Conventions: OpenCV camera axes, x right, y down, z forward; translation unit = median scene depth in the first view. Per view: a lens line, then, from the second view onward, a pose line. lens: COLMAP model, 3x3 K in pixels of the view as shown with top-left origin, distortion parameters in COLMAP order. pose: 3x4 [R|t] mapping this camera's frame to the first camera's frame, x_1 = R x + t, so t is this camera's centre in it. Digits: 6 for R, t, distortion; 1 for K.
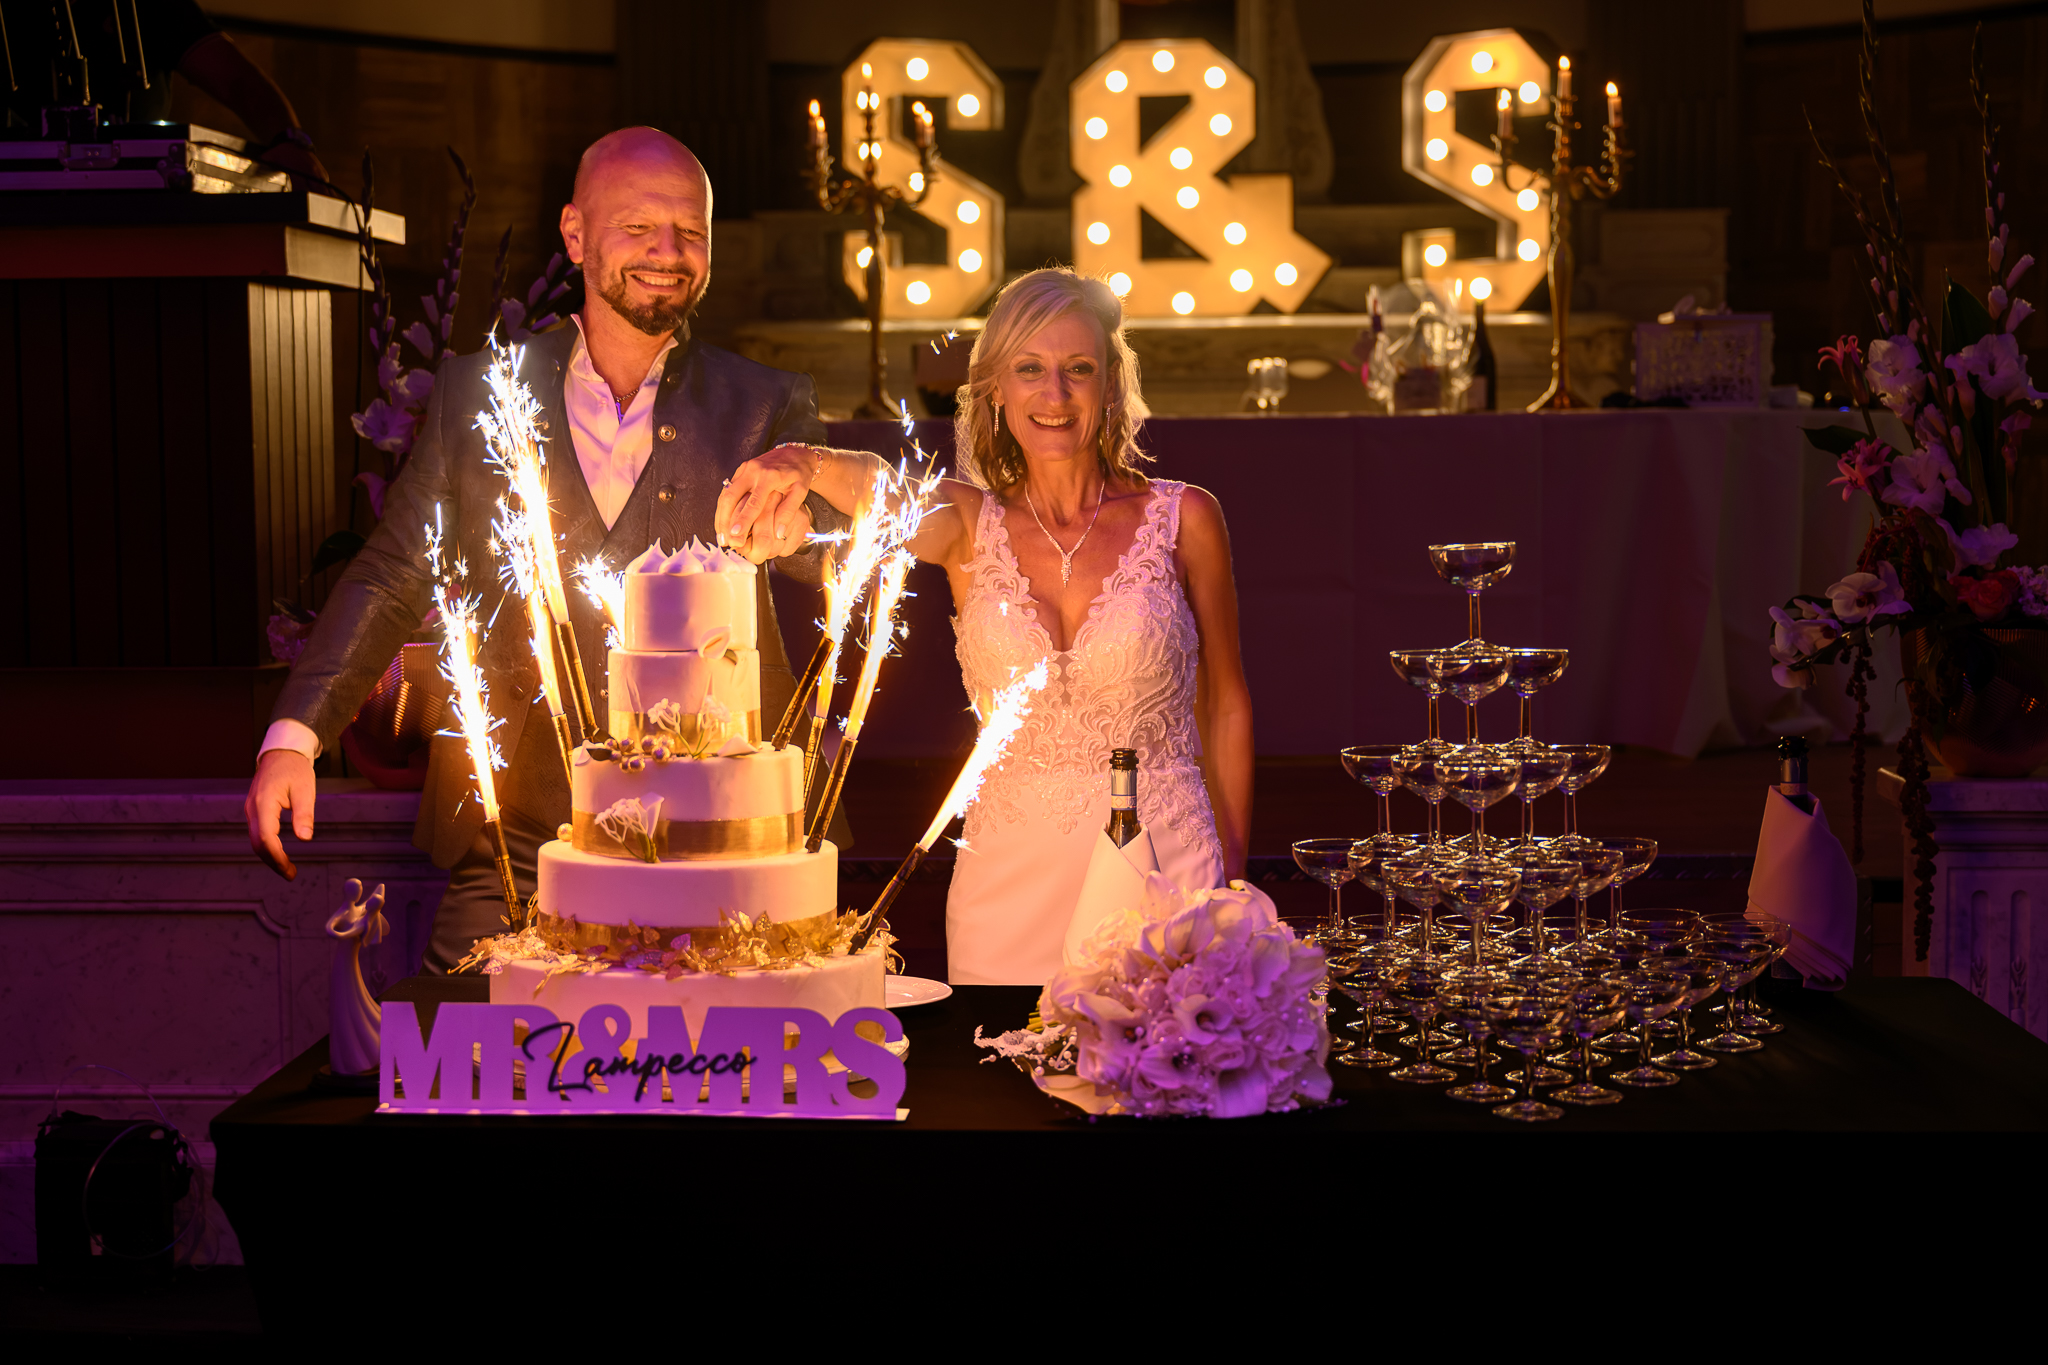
lens RADIAL K [[3114.4, 0, 980.7], [0, 3114.4, 650.1], [0, 0, 1]] dist [0.004776, 0.013872]
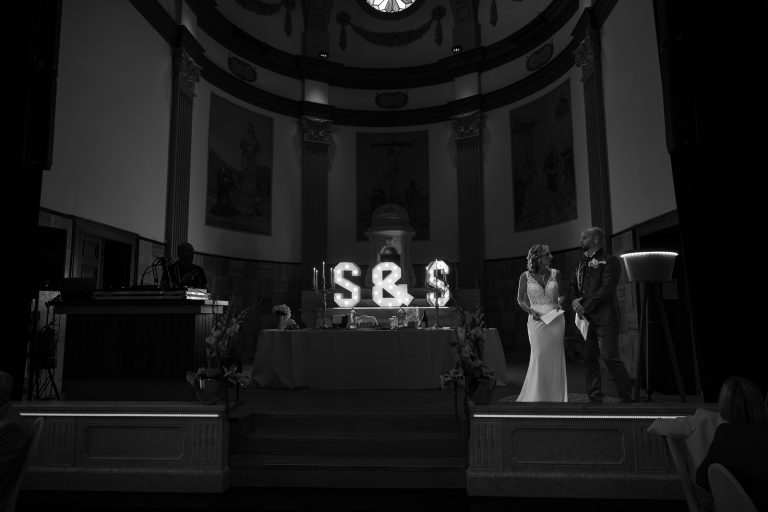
lens RADIAL K [[506.9, 0, 384.0], [0, 506.9, 256.0], [0, 0, 1]] dist [-0.000155, -0.000069]
pose [[0.999964, -0.000165, -0.008527, 0.145022], [-0.001411, 0.982850, -0.184402, -0.052133], [0.008412, 0.184408, 0.982814, 0.028797]]
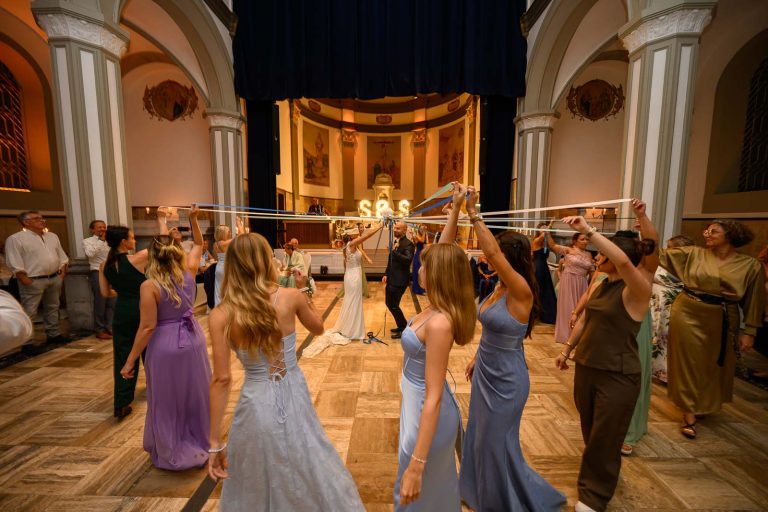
lens RADIAL K [[287.2, 0, 384.0], [0, 287.2, 256.0], [0, 0, 1]] dist [0.001311, 0.000184]
pose [[0.999096, 0.005018, 0.042213, 0.028301], [-0.007186, 0.998653, 0.051381, -0.015840], [-0.041899, -0.051638, 0.997787, -0.785208]]
